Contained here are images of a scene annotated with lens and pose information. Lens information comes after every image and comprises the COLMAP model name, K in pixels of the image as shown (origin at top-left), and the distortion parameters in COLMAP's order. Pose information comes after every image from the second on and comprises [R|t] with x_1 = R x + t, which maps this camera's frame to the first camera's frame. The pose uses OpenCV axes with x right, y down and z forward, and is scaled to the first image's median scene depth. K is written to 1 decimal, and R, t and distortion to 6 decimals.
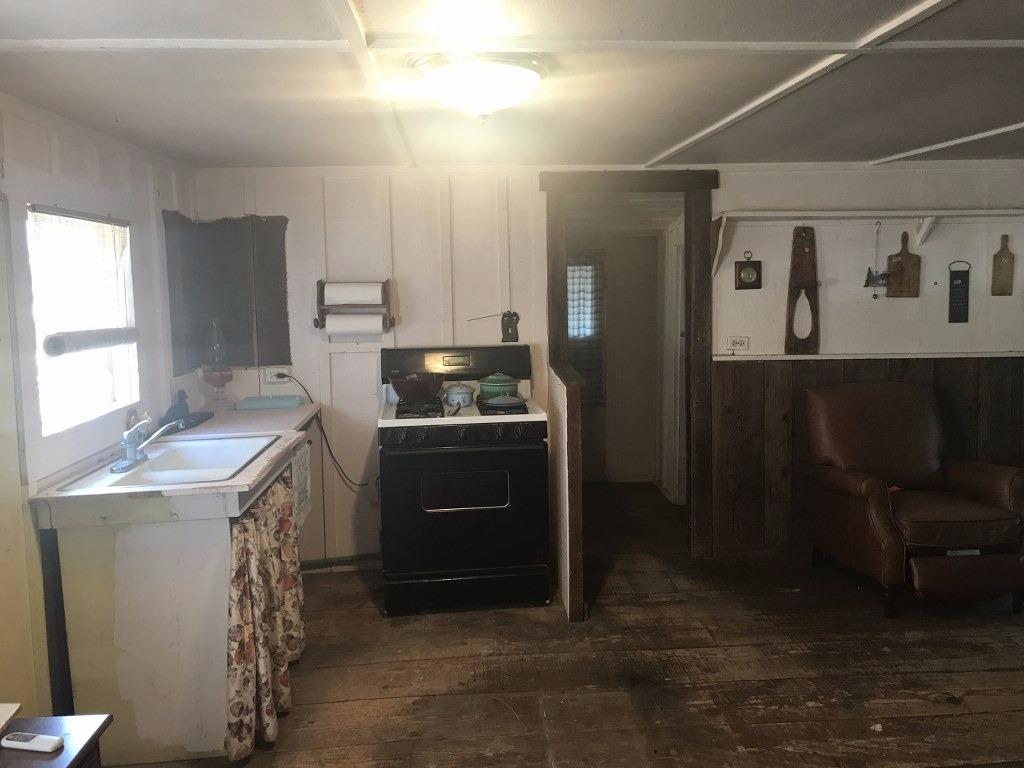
lens RADIAL K [[867.0, 0, 516.4], [0, 867.0, 376.8], [0, 0, 1]] dist [0.042068, -0.004192]
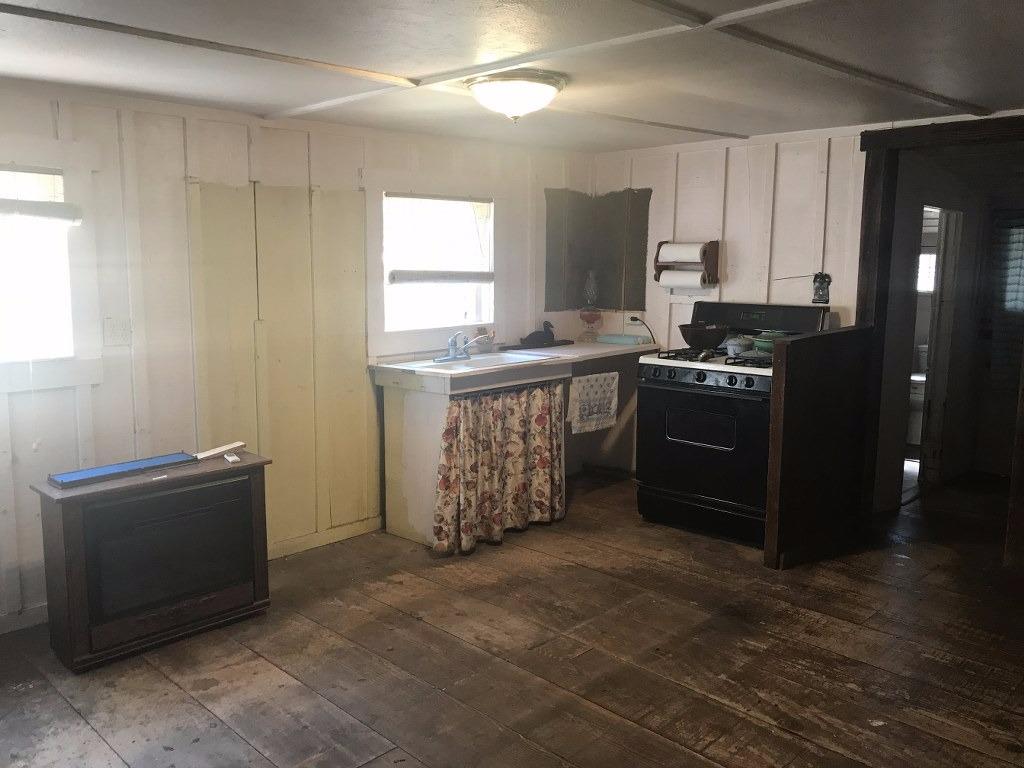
lens RADIAL K [[867.0, 0, 516.4], [0, 867.0, 388.0], [0, 0, 1]] dist [0.042068, -0.004192]
pose [[0.643076, 0.132759, -0.754207, 0.702362], [-0.096893, 0.991049, 0.091833, -0.001328], [0.759648, 0.014022, 0.650183, 0.084878]]
